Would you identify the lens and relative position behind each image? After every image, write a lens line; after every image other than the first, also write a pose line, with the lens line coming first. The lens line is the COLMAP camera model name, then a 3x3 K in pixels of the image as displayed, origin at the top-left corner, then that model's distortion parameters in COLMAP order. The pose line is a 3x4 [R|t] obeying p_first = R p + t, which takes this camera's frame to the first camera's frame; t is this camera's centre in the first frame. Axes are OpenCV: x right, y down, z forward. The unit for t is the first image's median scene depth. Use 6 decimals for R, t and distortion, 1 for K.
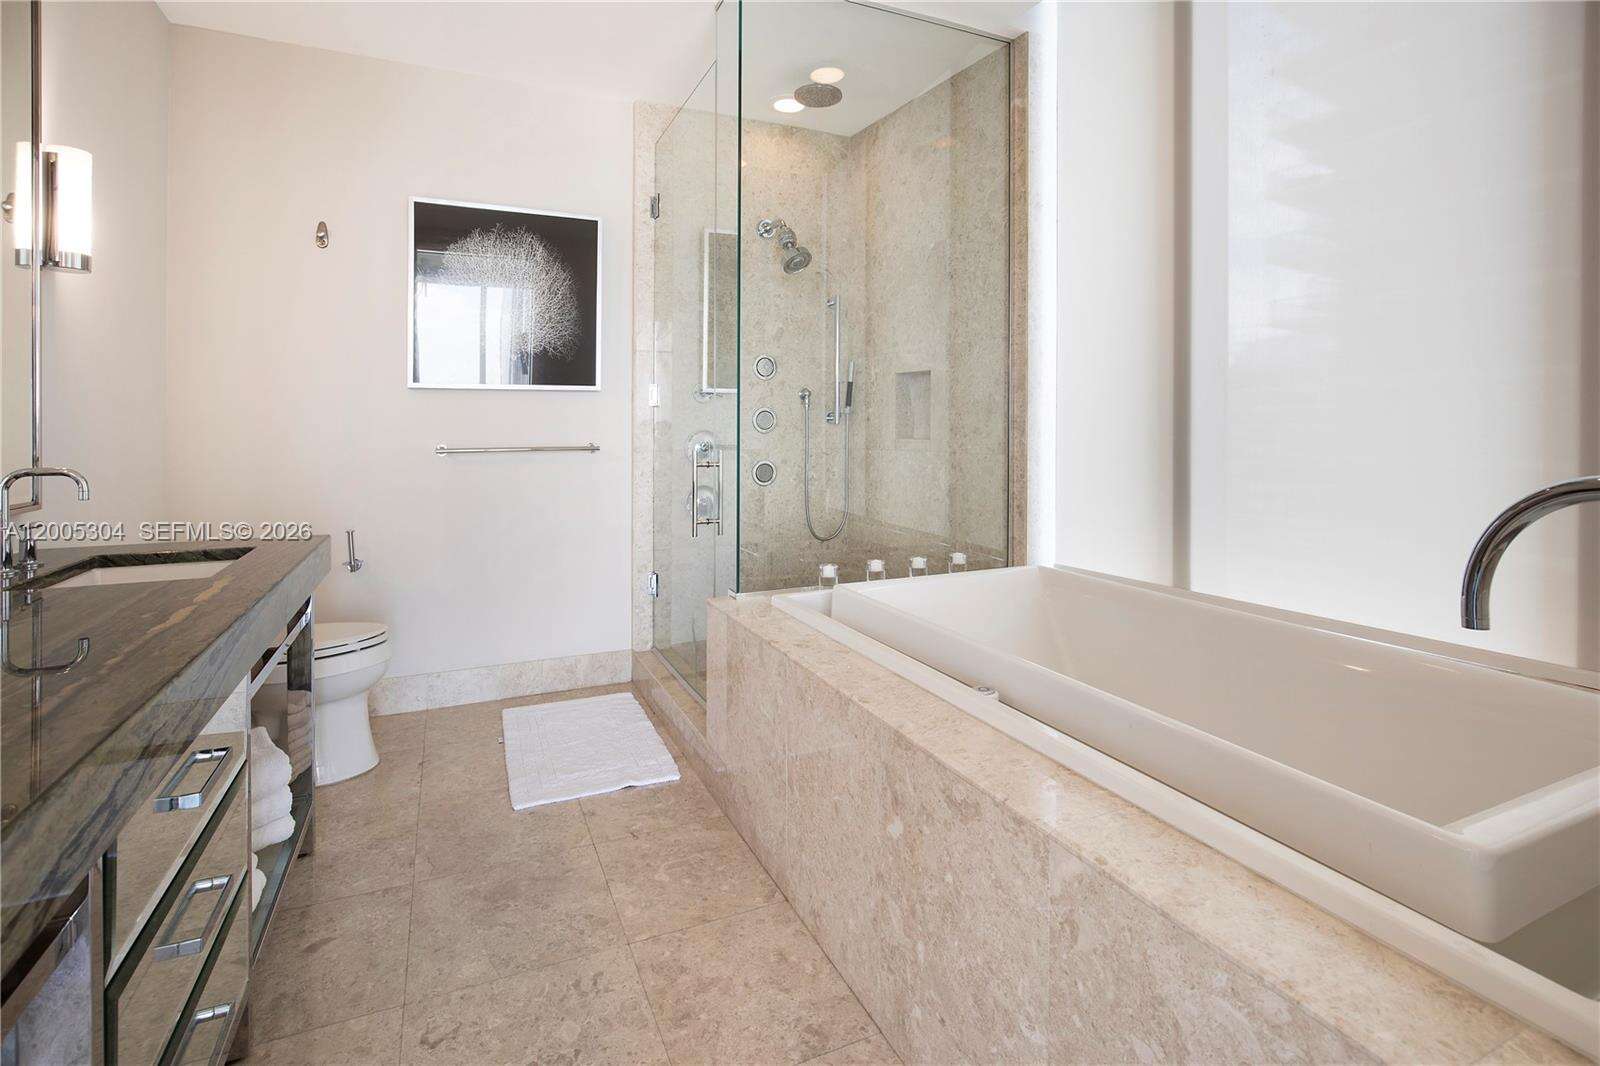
lens RADIAL K [[768.6, 0, 760.3], [0, 768.6, 425.9], [0, 0, 1]] dist [0.001429, 0.000870]
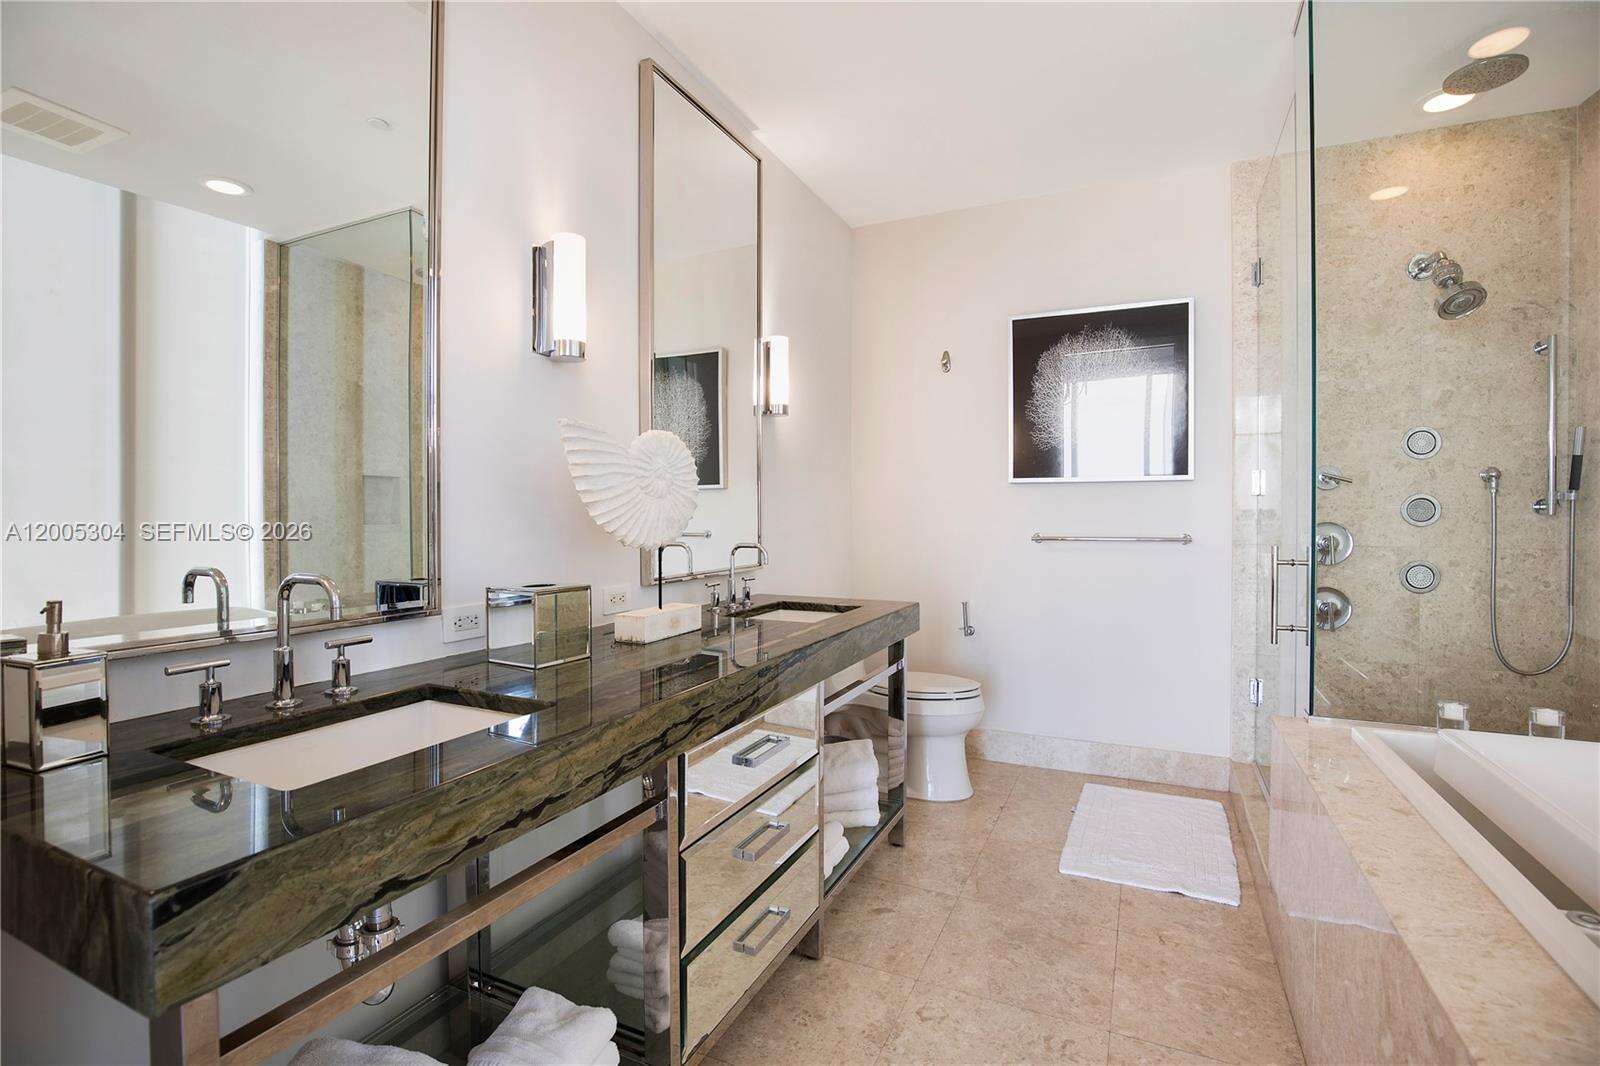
lens RADIAL K [[726.6, 0, 799.3], [0, 726.6, 519.0], [0, 0, 1]] dist [-0.003708, -0.000542]
pose [[0.674786, 0.006823, -0.737982, 0.168138], [-0.000793, 0.999963, 0.008521, -0.005652], [0.738013, -0.005165, 0.674767, 0.039783]]
